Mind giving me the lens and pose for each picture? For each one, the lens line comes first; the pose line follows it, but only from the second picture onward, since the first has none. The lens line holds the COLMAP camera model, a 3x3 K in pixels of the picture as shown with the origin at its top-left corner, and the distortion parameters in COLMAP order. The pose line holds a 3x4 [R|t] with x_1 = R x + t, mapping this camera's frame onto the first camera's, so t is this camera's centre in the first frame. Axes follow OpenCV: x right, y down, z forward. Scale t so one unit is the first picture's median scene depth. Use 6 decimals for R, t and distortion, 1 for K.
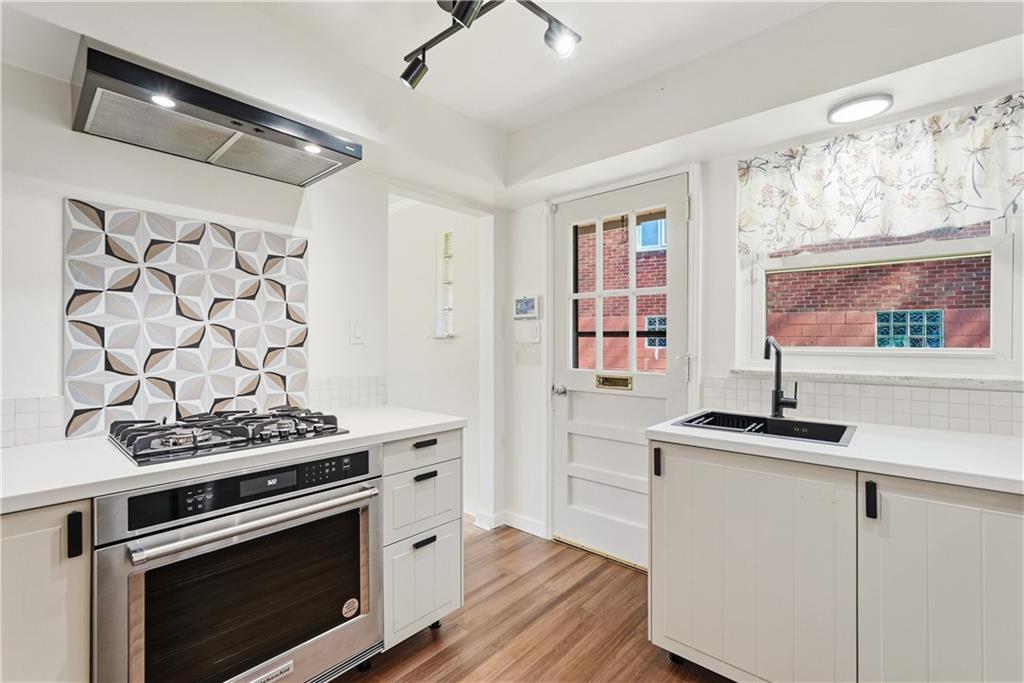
lens RADIAL K [[457.4, 0, 505.3], [0, 457.4, 343.7], [0, 0, 1]] dist [-0.011992, 0.005625]
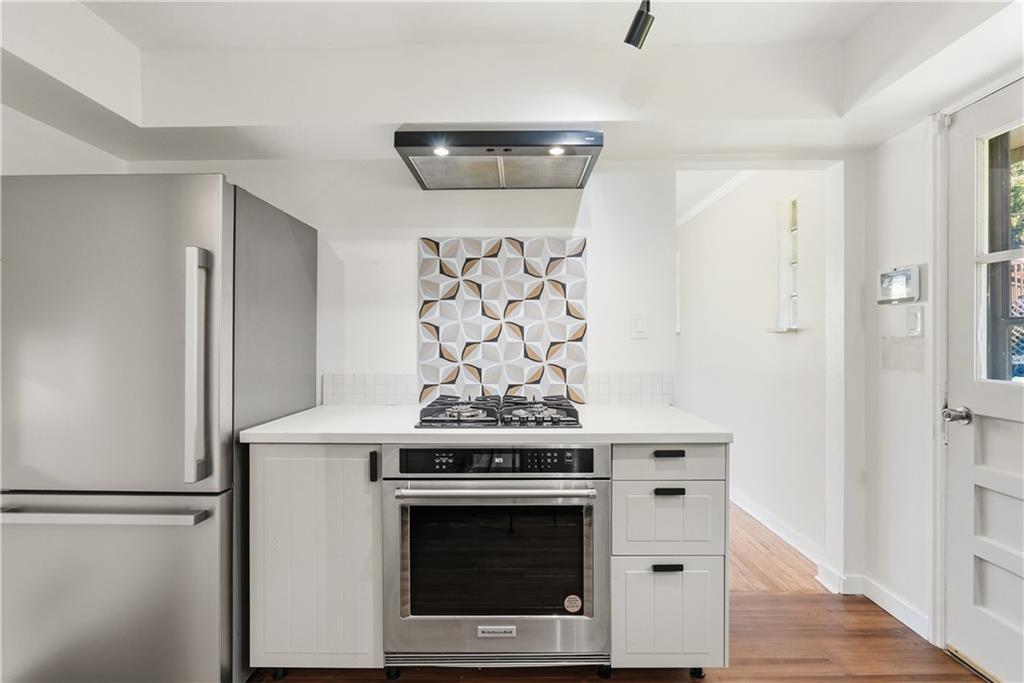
lens RADIAL K [[457.4, 0, 504.5], [0, 457.4, 343.0], [0, 0, 1]] dist [-0.011992, 0.005625]
pose [[0.661979, 0.003381, -0.749514, 0.251122], [-0.000860, 0.999993, 0.003751, 0.007567], [0.749522, -0.001838, 0.661977, 0.193147]]
